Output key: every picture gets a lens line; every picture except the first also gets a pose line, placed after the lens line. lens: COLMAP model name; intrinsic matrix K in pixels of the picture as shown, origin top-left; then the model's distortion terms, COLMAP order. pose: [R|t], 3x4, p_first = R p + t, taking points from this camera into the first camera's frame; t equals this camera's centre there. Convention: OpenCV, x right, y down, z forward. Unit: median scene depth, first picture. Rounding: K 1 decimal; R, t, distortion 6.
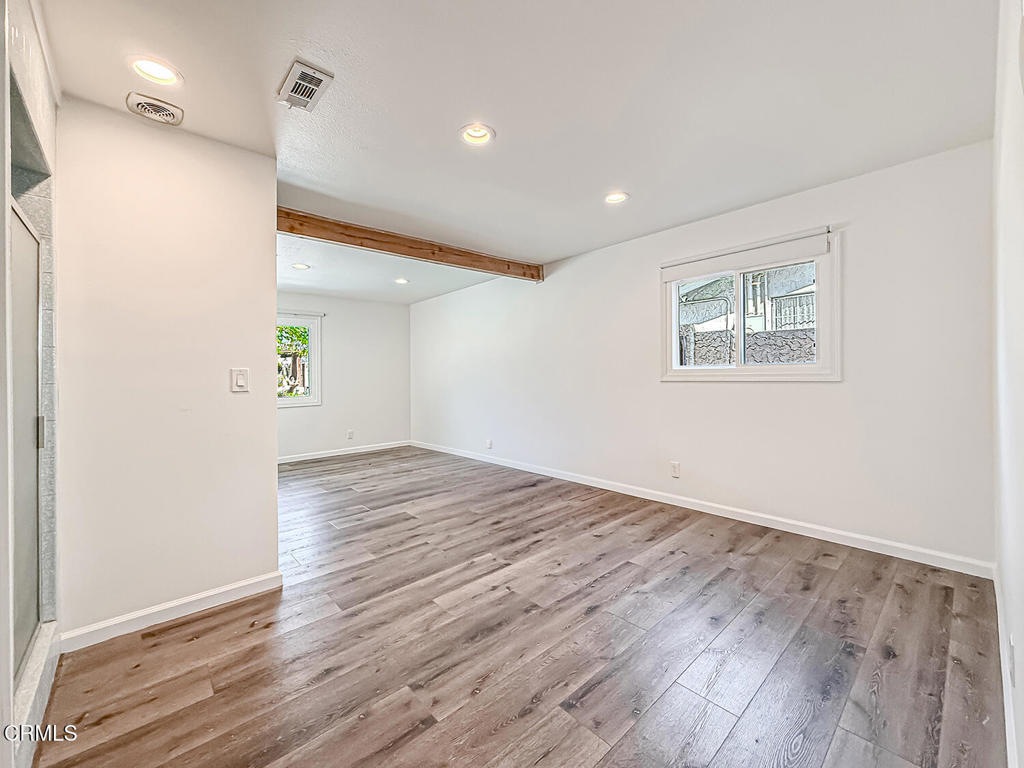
lens RADIAL K [[416.0, 0, 504.6], [0, 416.0, 367.4], [0, 0, 1]] dist [0.000625, -0.000001]
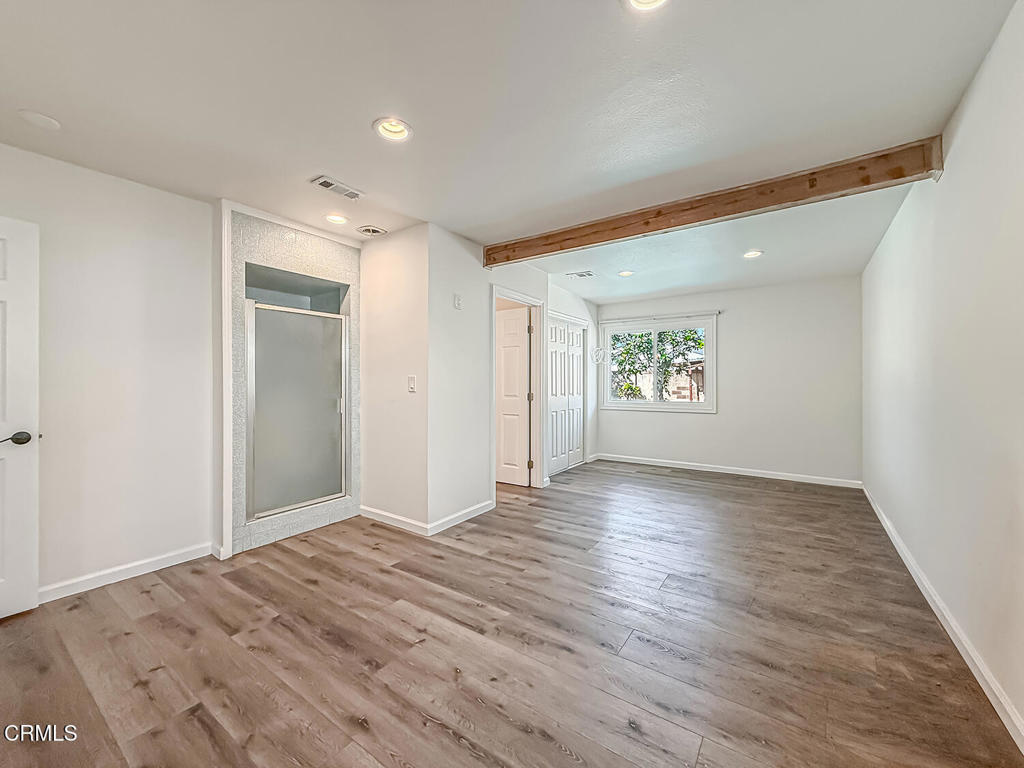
lens RADIAL K [[408.8, 0, 508.6], [0, 408.8, 371.9], [0, 0, 1]] dist [-0.000168, -0.000133]
pose [[0.233521, -0.004942, -0.972339, 0.809855], [0.010105, 0.999945, -0.002656, -0.004199], [0.972299, -0.009206, 0.233558, 0.938145]]
